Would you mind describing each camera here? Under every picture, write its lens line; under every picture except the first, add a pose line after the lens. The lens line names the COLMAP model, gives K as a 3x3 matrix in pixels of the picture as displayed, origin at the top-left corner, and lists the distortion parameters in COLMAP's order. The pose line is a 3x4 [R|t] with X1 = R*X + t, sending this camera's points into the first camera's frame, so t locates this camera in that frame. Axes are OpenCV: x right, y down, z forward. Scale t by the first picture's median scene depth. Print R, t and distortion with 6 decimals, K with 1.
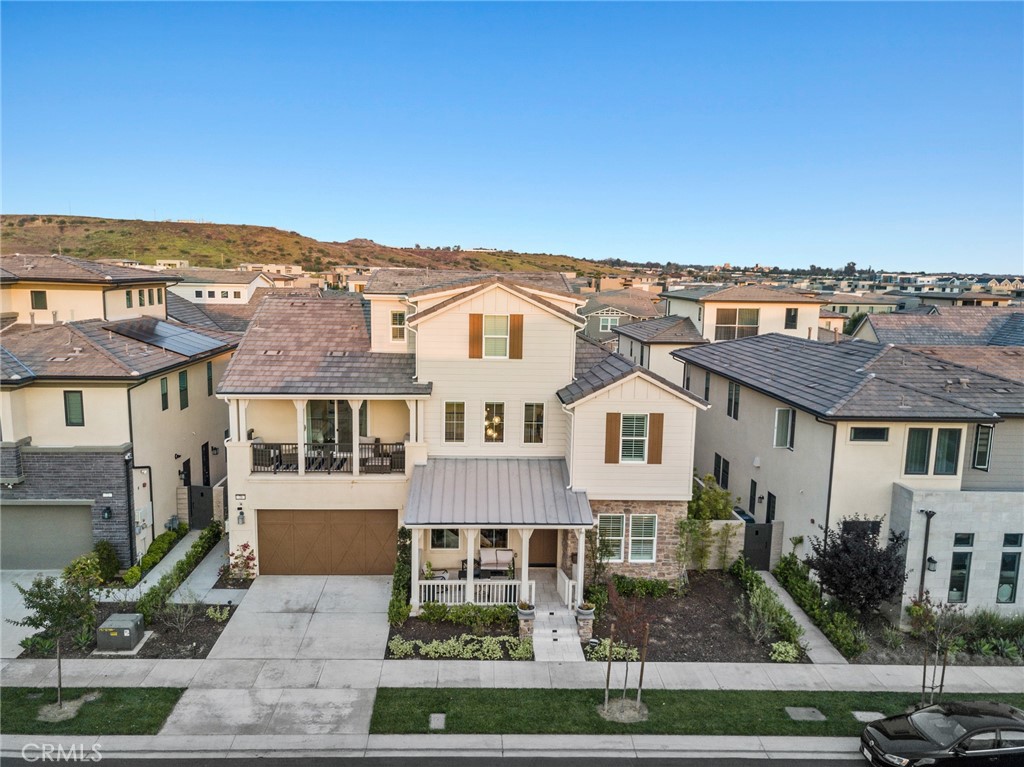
lens RADIAL K [[759.5, 0, 512.0], [0, 759.5, 383.5], [0, 0, 1]] dist [0.012805, 0.005520]
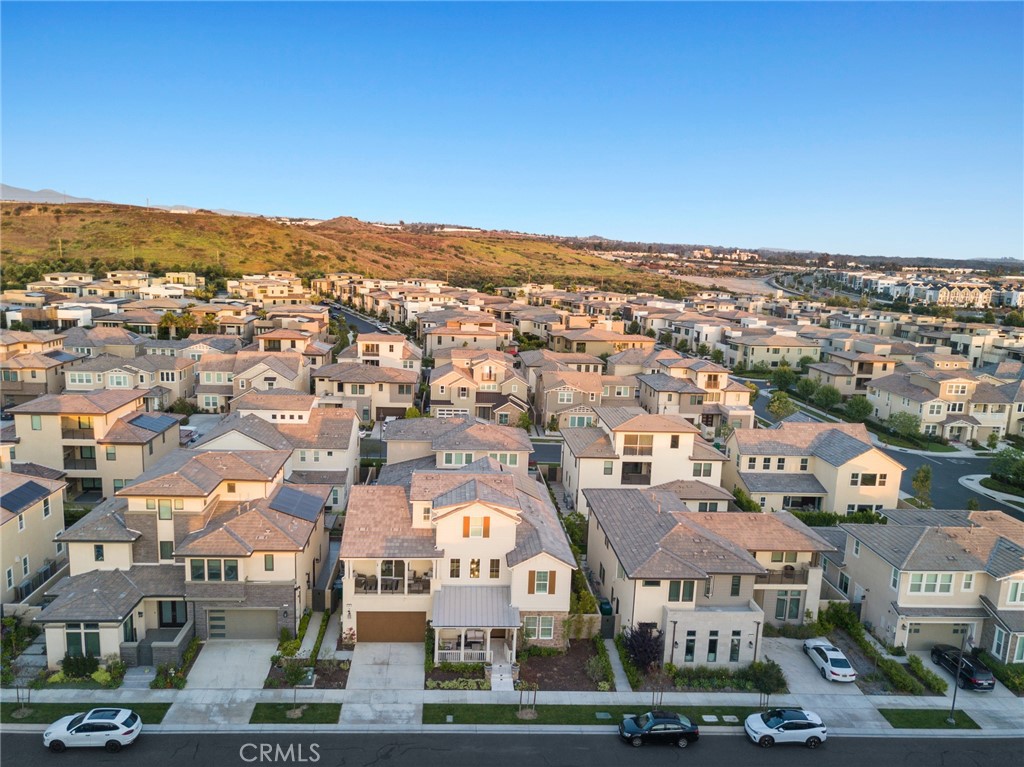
lens RADIAL K [[759.5, 0, 512.0], [0, 759.5, 383.5], [0, 0, 1]] dist [0.012805, 0.005520]
pose [[0.999606, 0.014847, 0.023802, 0.020839], [-0.015675, 0.999265, 0.034989, -0.541304], [-0.023265, -0.035348, 0.999104, -1.058756]]
